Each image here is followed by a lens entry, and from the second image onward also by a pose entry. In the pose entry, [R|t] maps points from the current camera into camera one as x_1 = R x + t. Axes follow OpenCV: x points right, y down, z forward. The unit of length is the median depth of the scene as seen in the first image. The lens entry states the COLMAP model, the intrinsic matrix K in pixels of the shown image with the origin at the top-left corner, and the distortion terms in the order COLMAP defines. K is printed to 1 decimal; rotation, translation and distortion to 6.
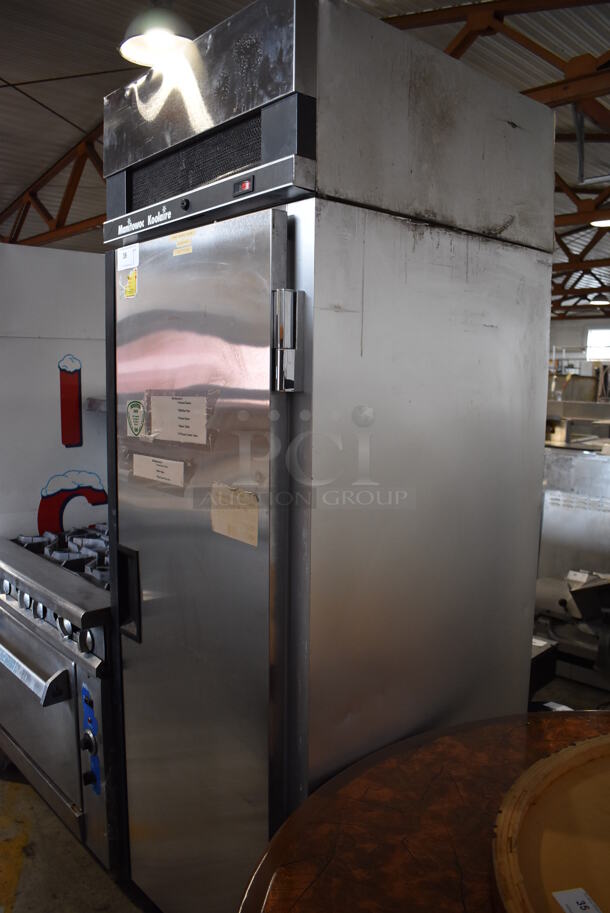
lens RADIAL K [[719.7, 0, 305.9], [0, 719.7, 456.5], [0, 0, 1]] dist [-0.089957, -0.000800]
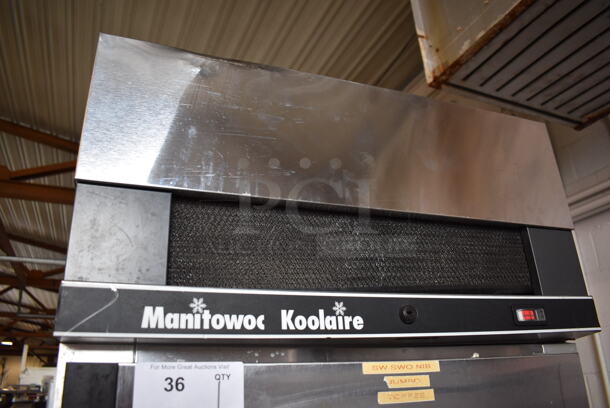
lens RADIAL K [[480.9, 0, 304.7], [0, 480.9, 201.5], [0, 0, 1]] dist [-0.089957, -0.000800]
pose [[0.341854, 0.332101, 0.879116, -0.513448], [0.154293, 0.902946, -0.401102, -0.263976], [-0.927000, 0.272760, 0.257434, 0.853247]]
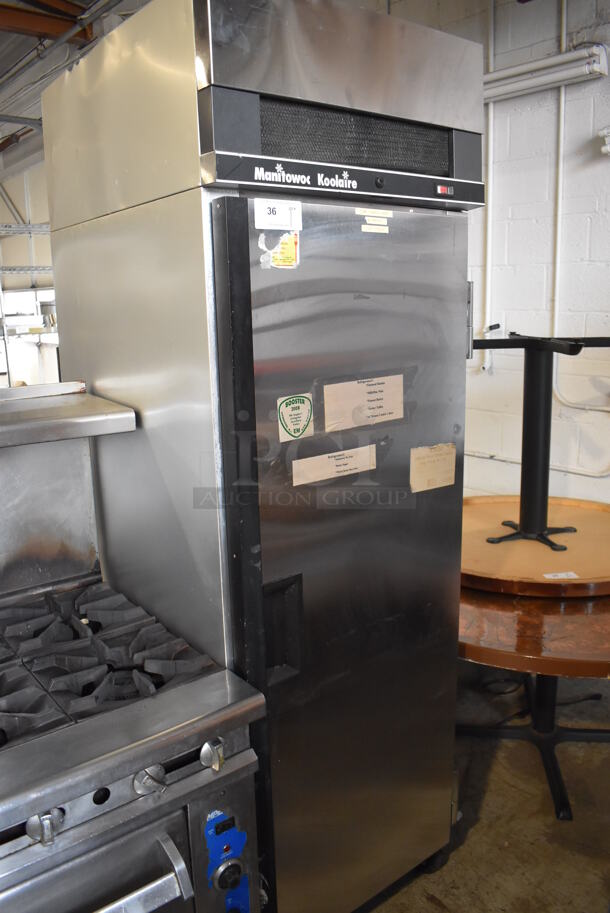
lens RADIAL K [[719.7, 0, 304.9], [0, 719.7, 460.0], [0, 0, 1]] dist [-0.089957, -0.000800]
pose [[0.051744, -0.228453, 0.972179, -1.086131], [0.140962, 0.965407, 0.219359, -0.191466], [-0.988662, 0.125690, 0.082157, 0.958187]]
